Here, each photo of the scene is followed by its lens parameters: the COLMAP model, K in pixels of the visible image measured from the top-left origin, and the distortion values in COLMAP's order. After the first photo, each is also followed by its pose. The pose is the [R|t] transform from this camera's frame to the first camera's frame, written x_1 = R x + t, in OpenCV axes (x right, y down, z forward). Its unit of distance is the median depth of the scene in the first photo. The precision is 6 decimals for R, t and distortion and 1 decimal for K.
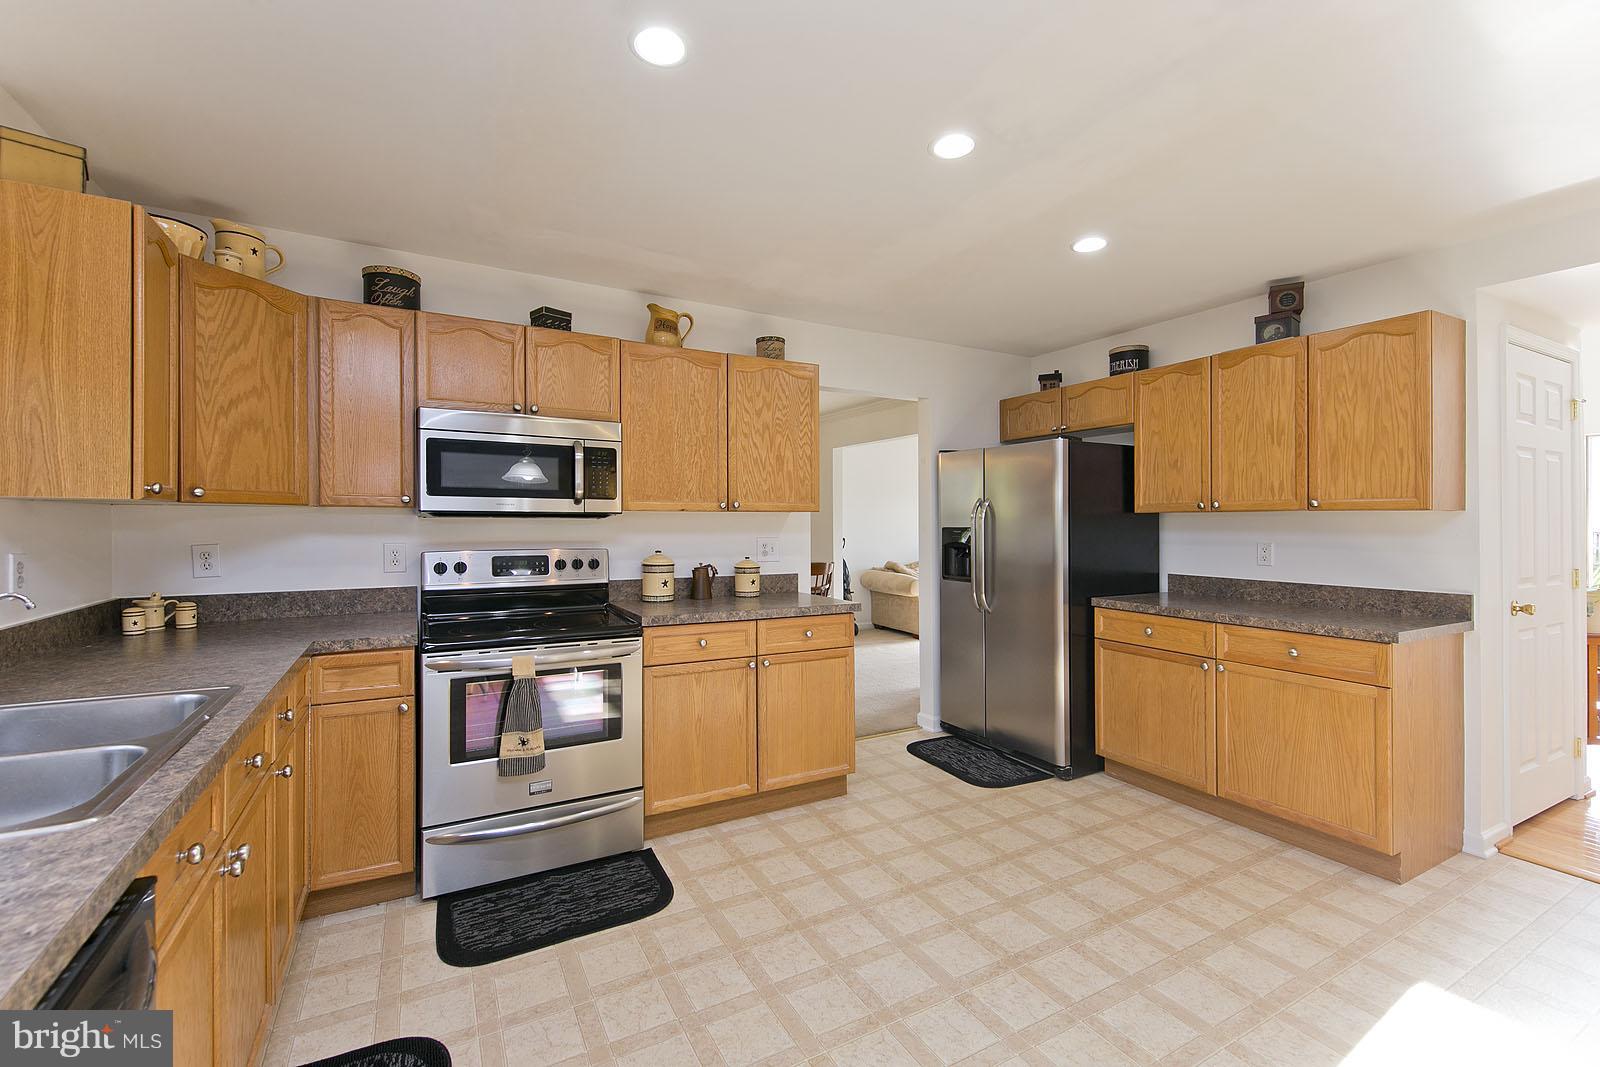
lens RADIAL K [[682.5, 0, 810.1], [0, 682.5, 521.8], [0, 0, 1]] dist [0.009346, -0.005436]
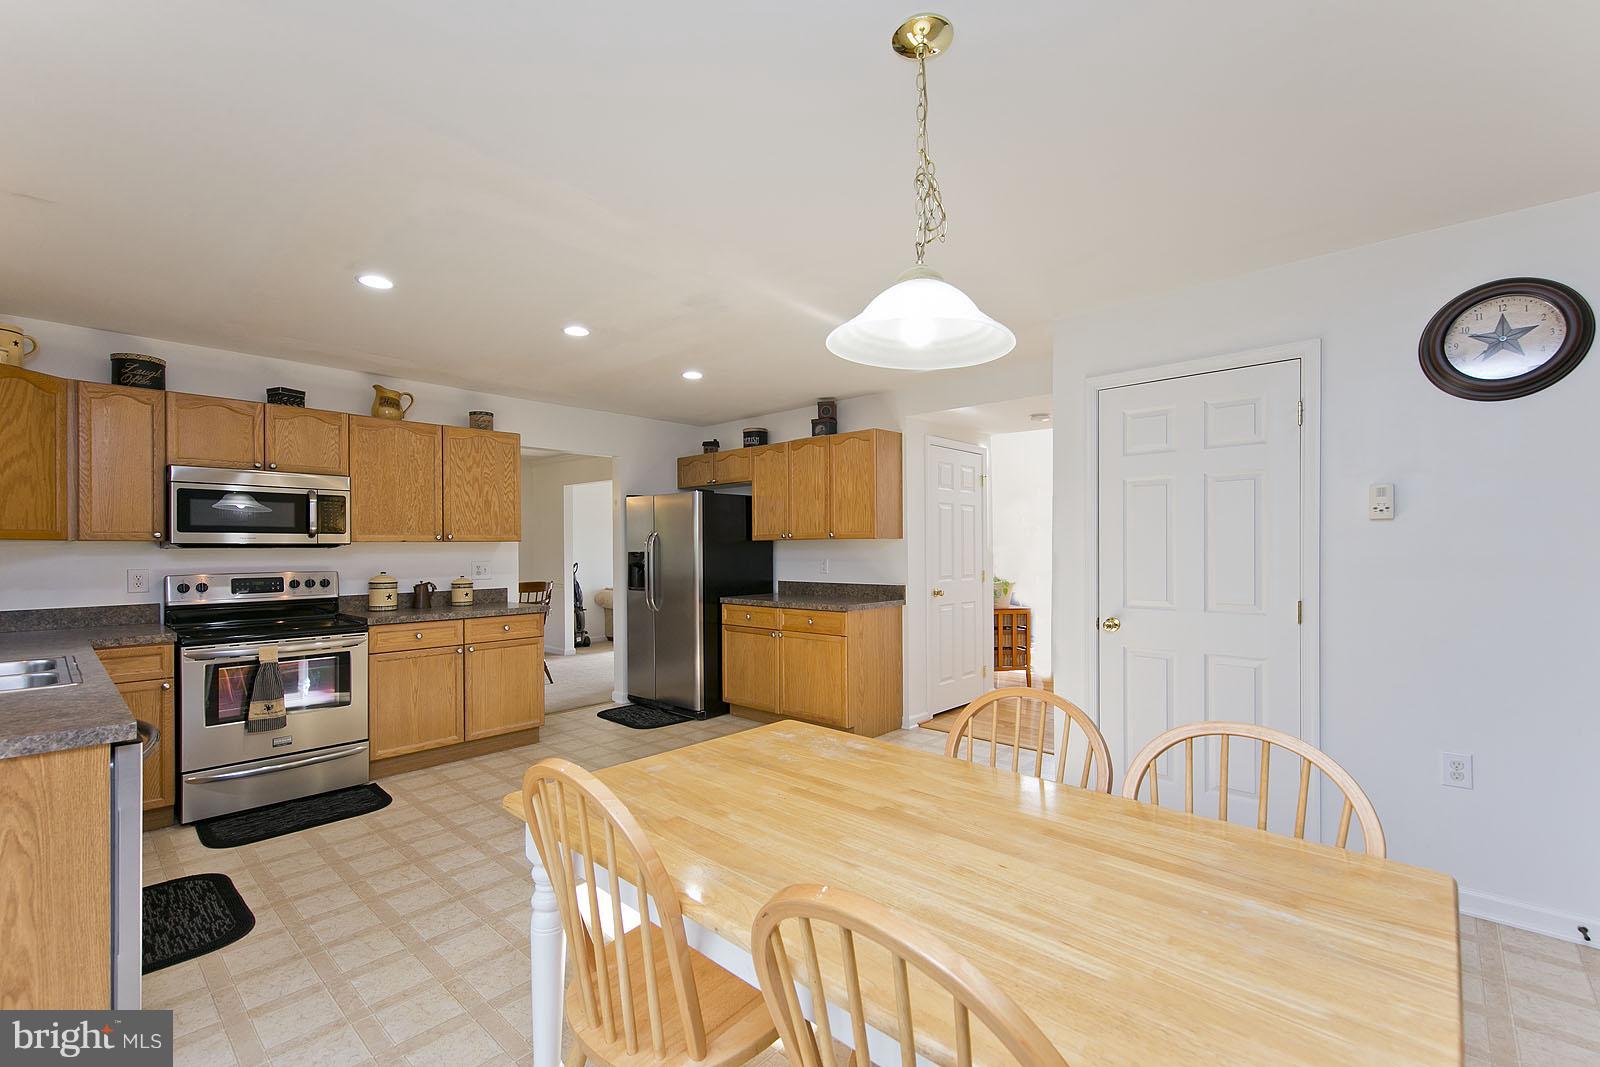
lens RADIAL K [[682.5, 0, 827.9], [0, 682.5, 538.2], [0, 0, 1]] dist [0.009346, -0.005436]
pose [[0.942419, -0.005029, 0.334396, 0.158791], [0.009419, 0.999889, -0.011509, 0.000434], [-0.334301, 0.013996, 0.942363, -0.582571]]
